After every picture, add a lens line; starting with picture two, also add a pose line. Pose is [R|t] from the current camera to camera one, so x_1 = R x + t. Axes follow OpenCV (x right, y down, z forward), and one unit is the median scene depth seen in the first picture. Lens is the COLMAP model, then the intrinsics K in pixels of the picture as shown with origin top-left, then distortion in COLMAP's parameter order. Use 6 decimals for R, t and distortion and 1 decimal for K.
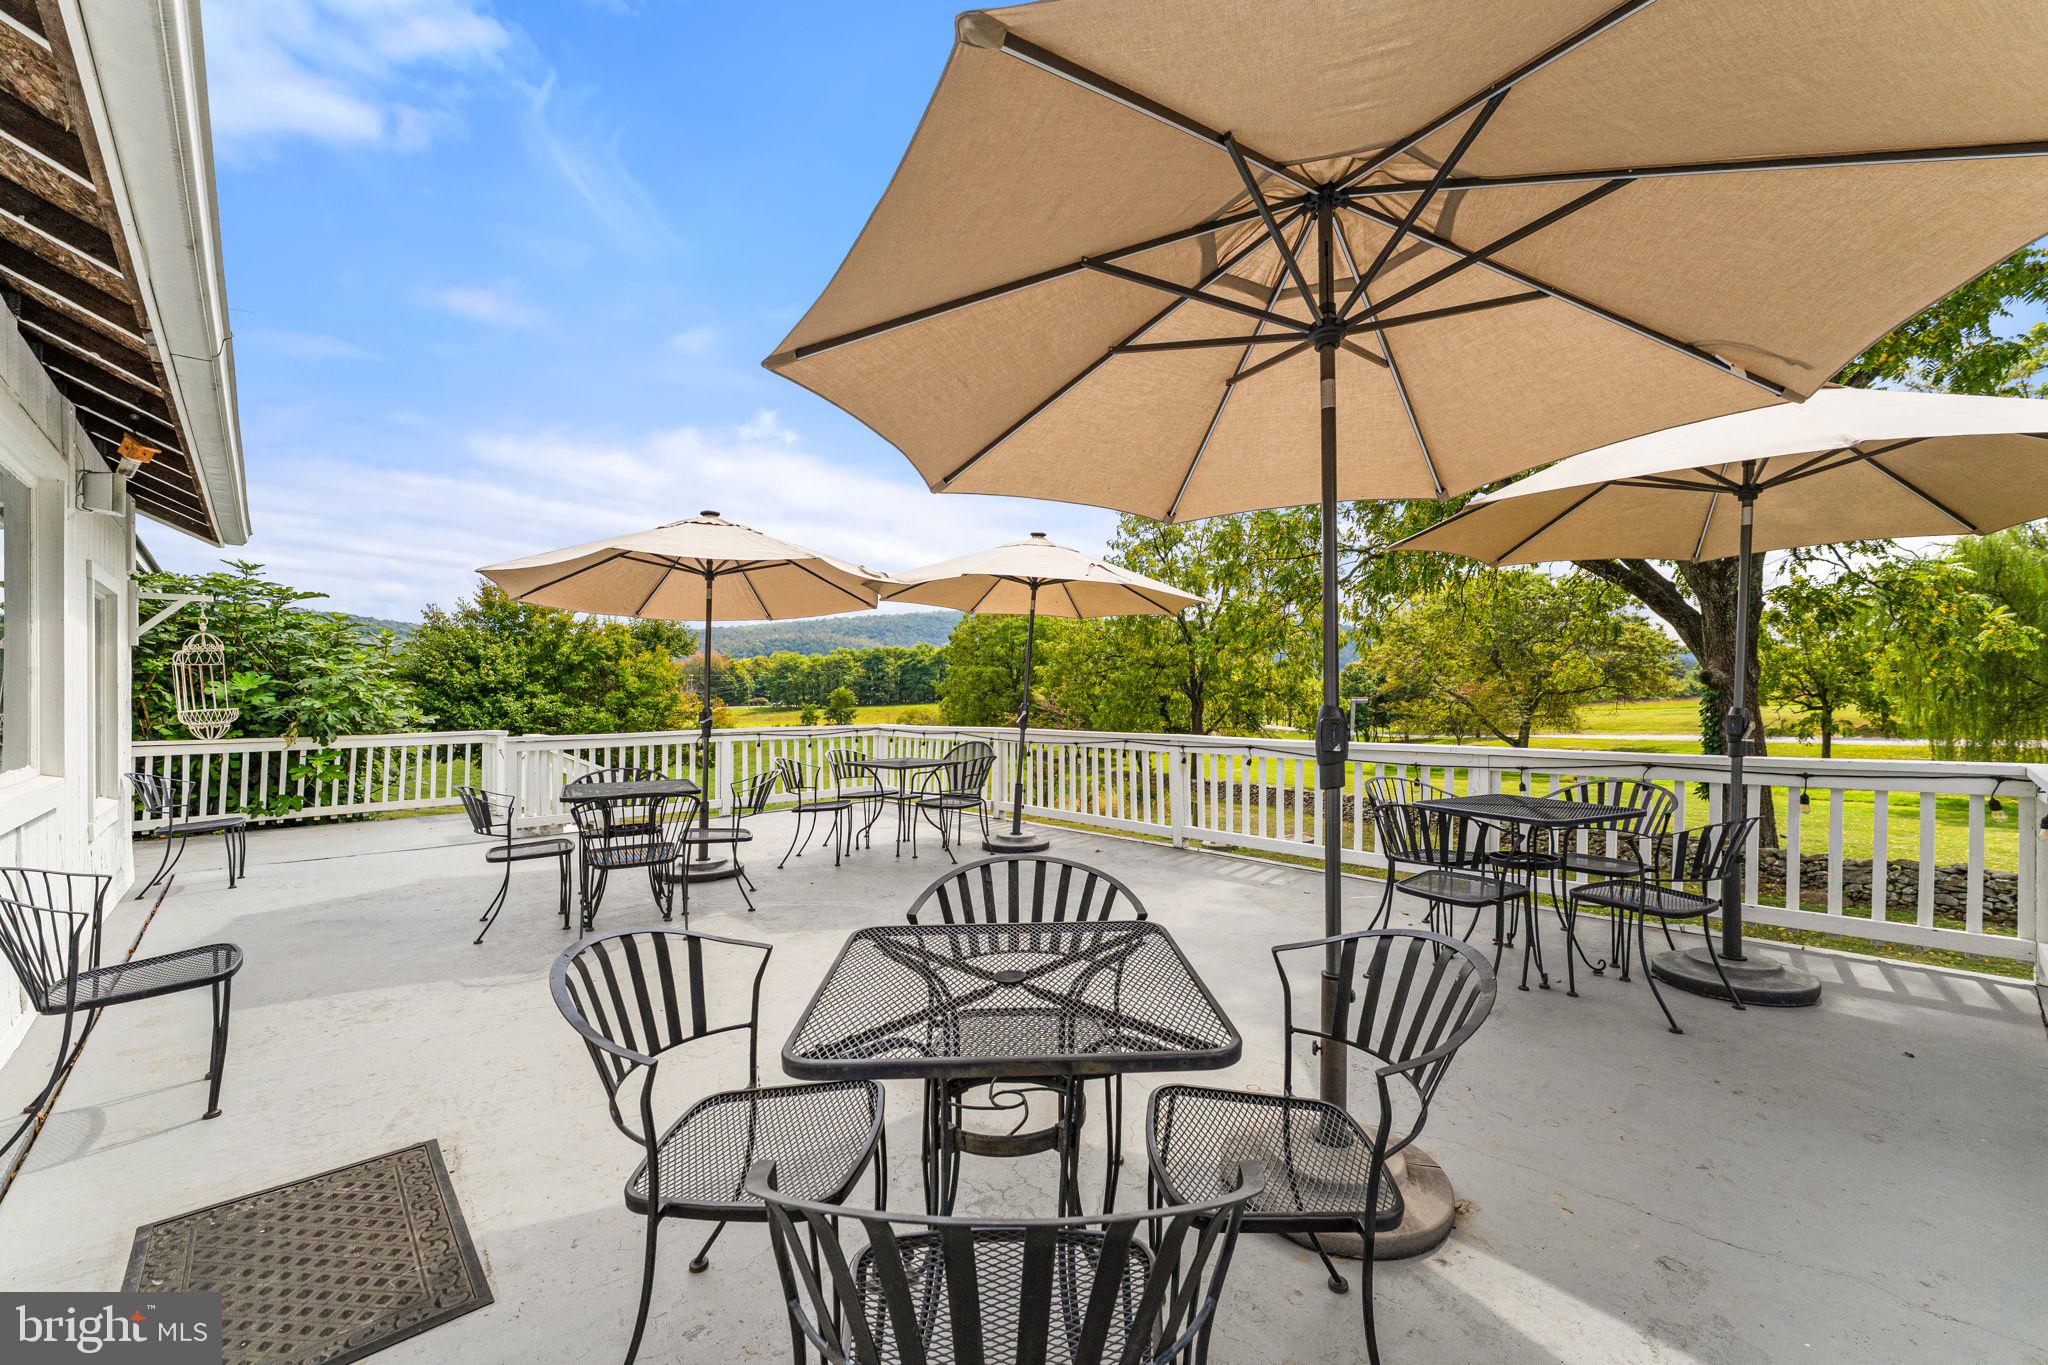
lens RADIAL K [[829.7, 0, 1027.3], [0, 829.7, 705.2], [0, 0, 1]] dist [0.000017, 0.000154]
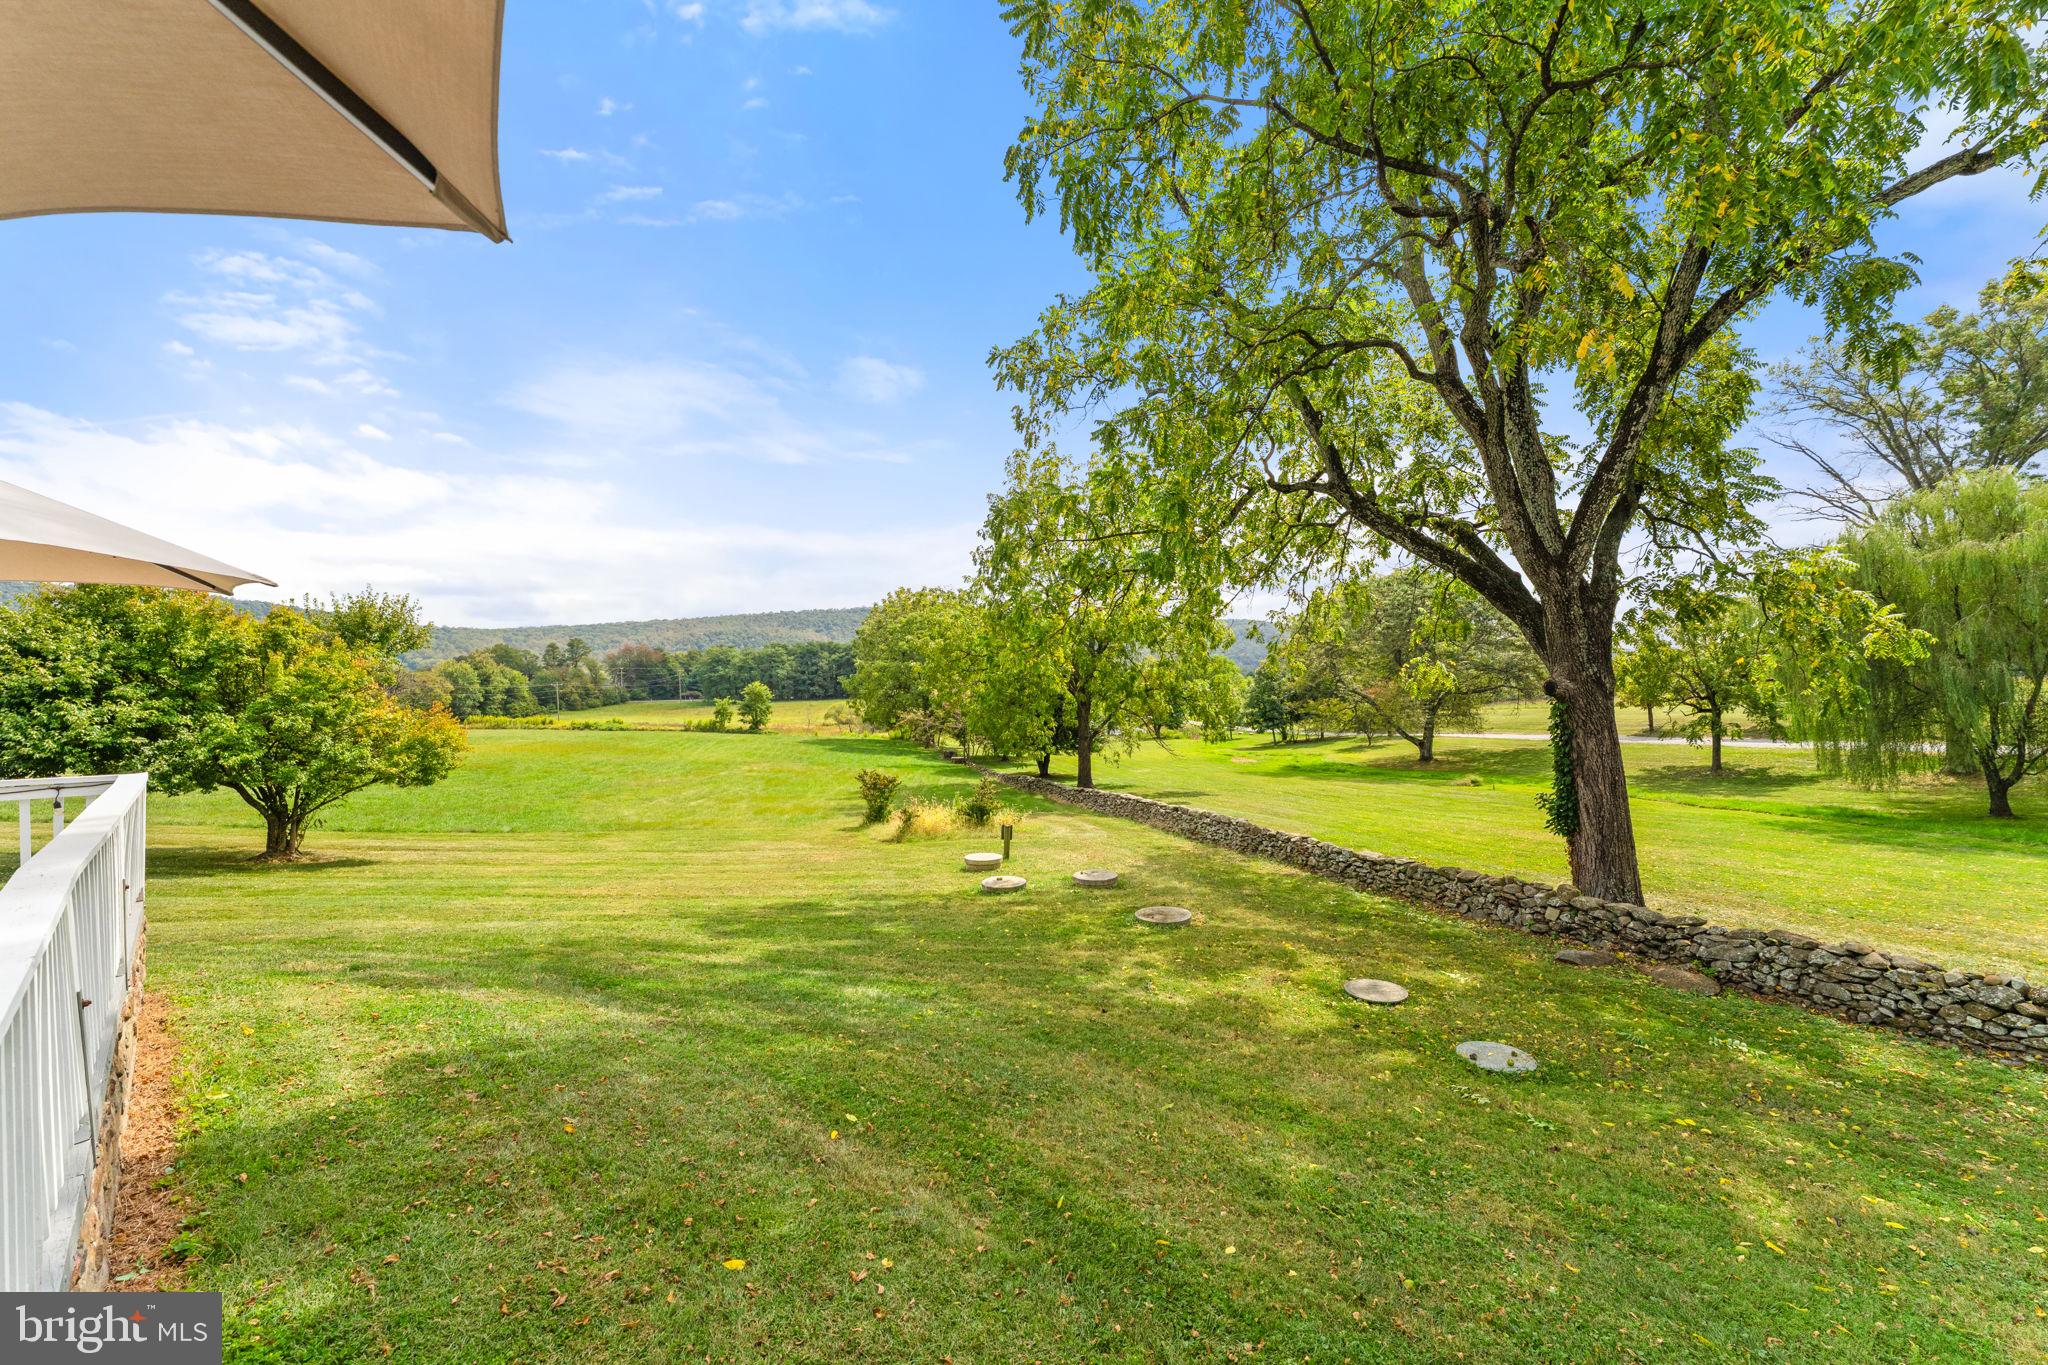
lens RADIAL K [[818.5, 0, 1018.7], [0, 818.5, 676.1], [0, 0, 1]] dist [0.000839, 0.000075]
pose [[0.998435, 0.005286, 0.055669, 0.103265], [-0.003690, 0.999581, -0.028719, -0.008130], [-0.055798, 0.028469, 0.998036, 0.092666]]
